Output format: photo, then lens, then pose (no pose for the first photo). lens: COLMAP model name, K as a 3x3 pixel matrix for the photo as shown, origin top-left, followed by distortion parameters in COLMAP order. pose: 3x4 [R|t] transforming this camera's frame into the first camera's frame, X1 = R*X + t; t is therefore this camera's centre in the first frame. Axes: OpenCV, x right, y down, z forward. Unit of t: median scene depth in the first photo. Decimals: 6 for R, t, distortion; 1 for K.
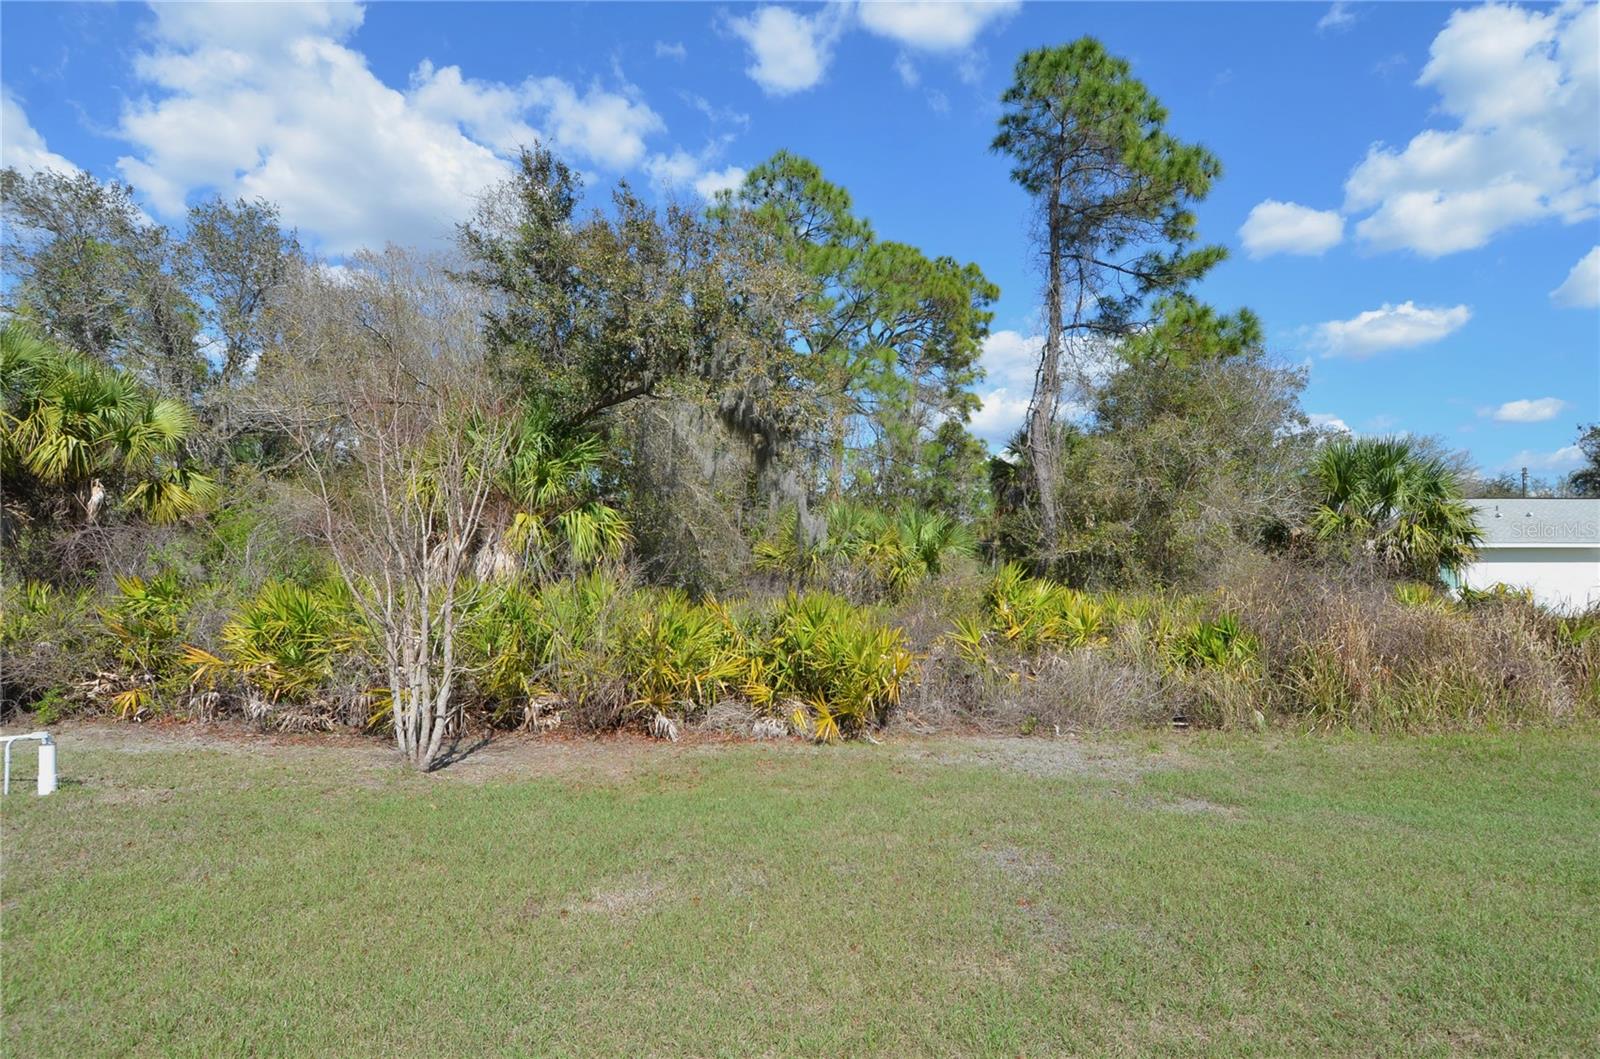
lens RADIAL K [[828.8, 0, 804.4], [0, 828.8, 530.8], [0, 0, 1]] dist [0.045715, -0.050407]
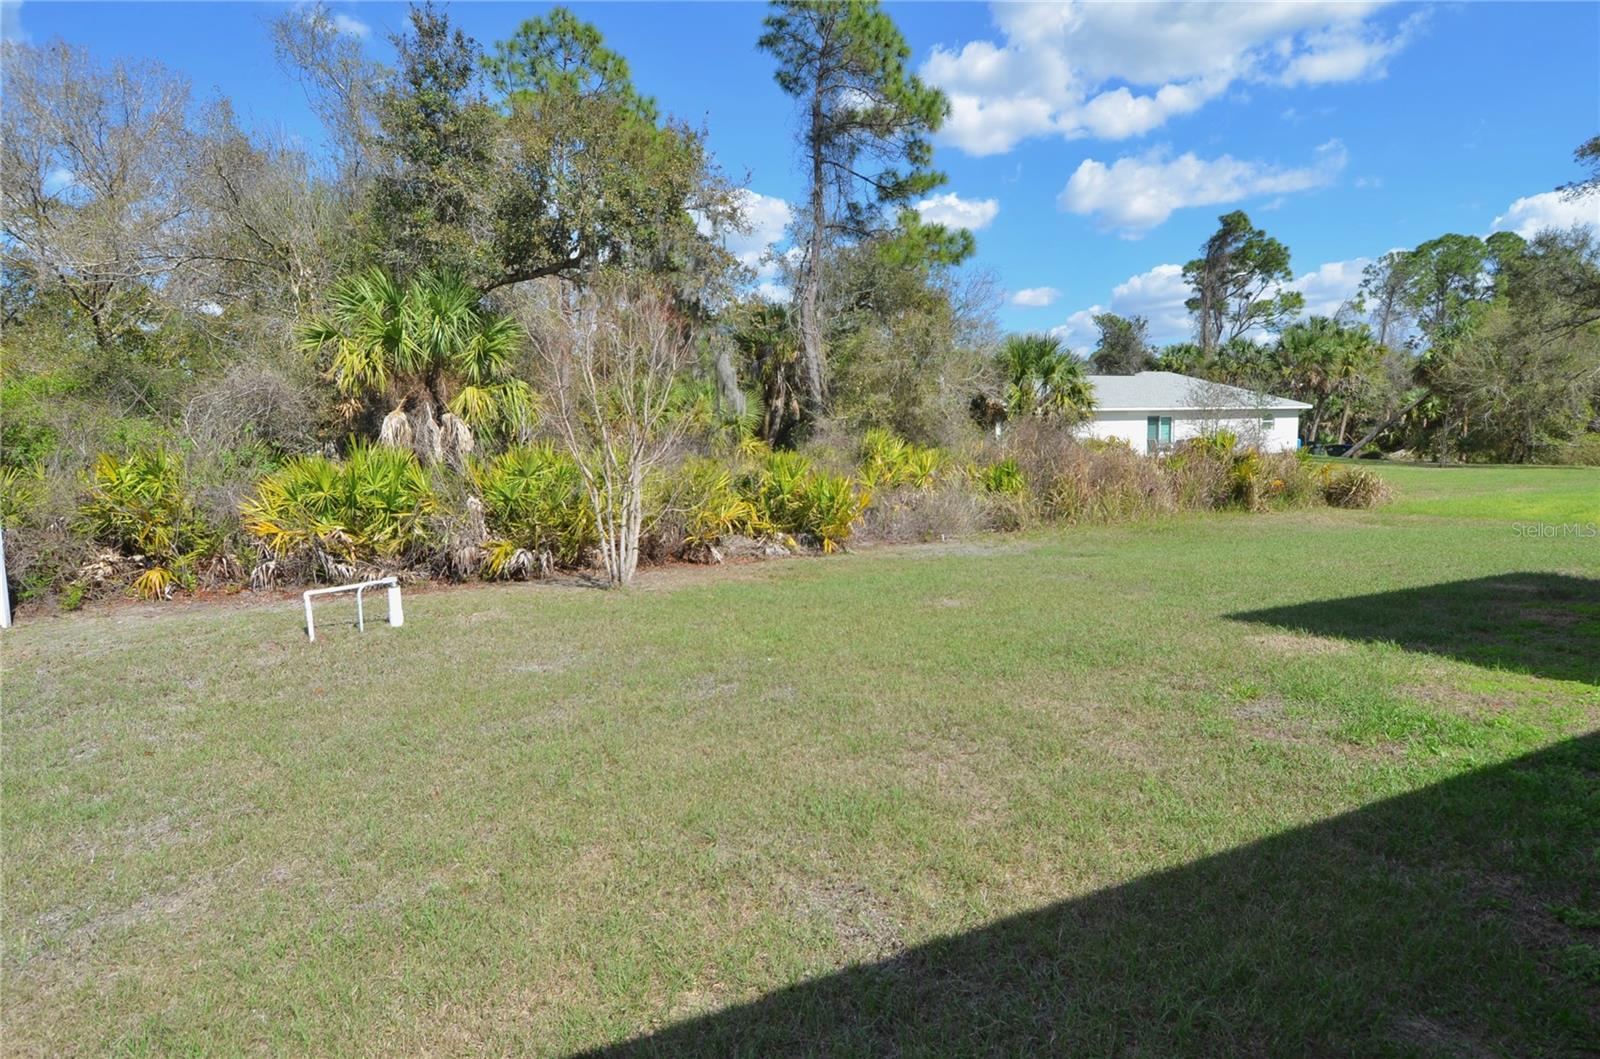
lens RADIAL K [[821.9, 0, 802.3], [0, 821.9, 533.1], [0, 0, 1]] dist [0.050132, -0.053349]
pose [[0.900067, -0.068633, 0.430313, -0.320516], [-0.004998, 0.985827, 0.167689, -0.011969], [-0.435723, -0.153082, 0.886967, -0.126349]]
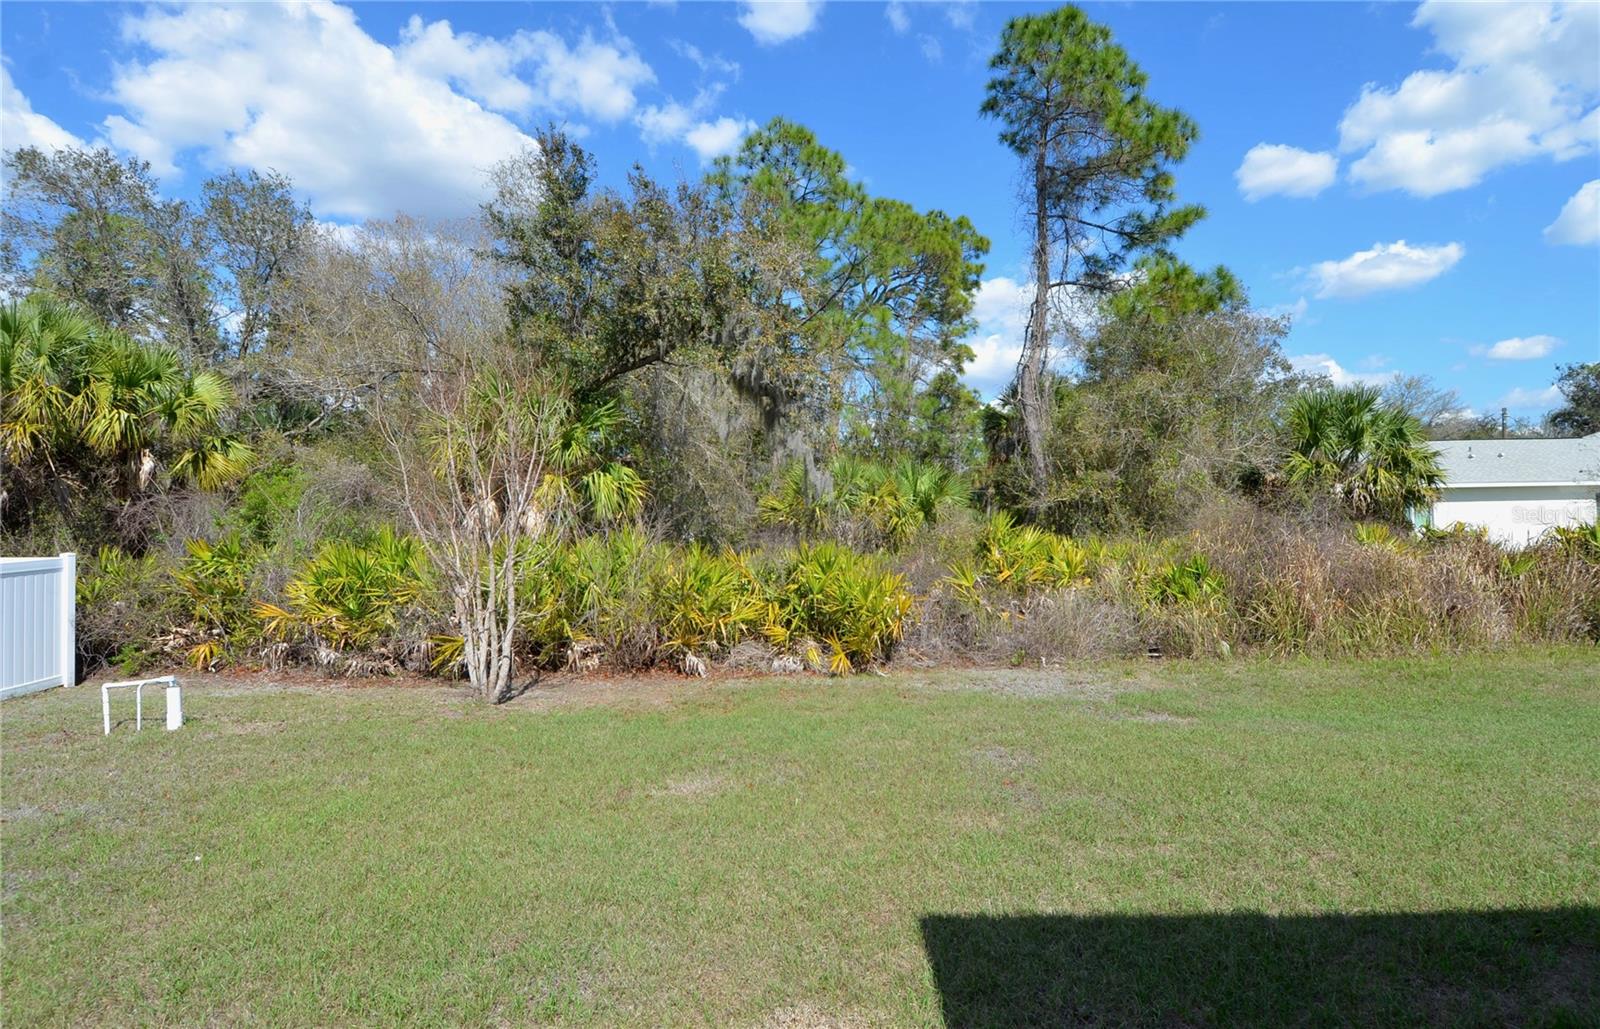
lens RADIAL K [[829.9, 0, 805.1], [0, 829.9, 498.5], [0, 0, 1]] dist [0.037565, -0.031868]
pose [[0.999808, -0.018598, 0.006147, -0.011114], [0.018464, 0.999605, 0.021196, -0.005158], [-0.006539, -0.021078, 0.999756, -0.062769]]
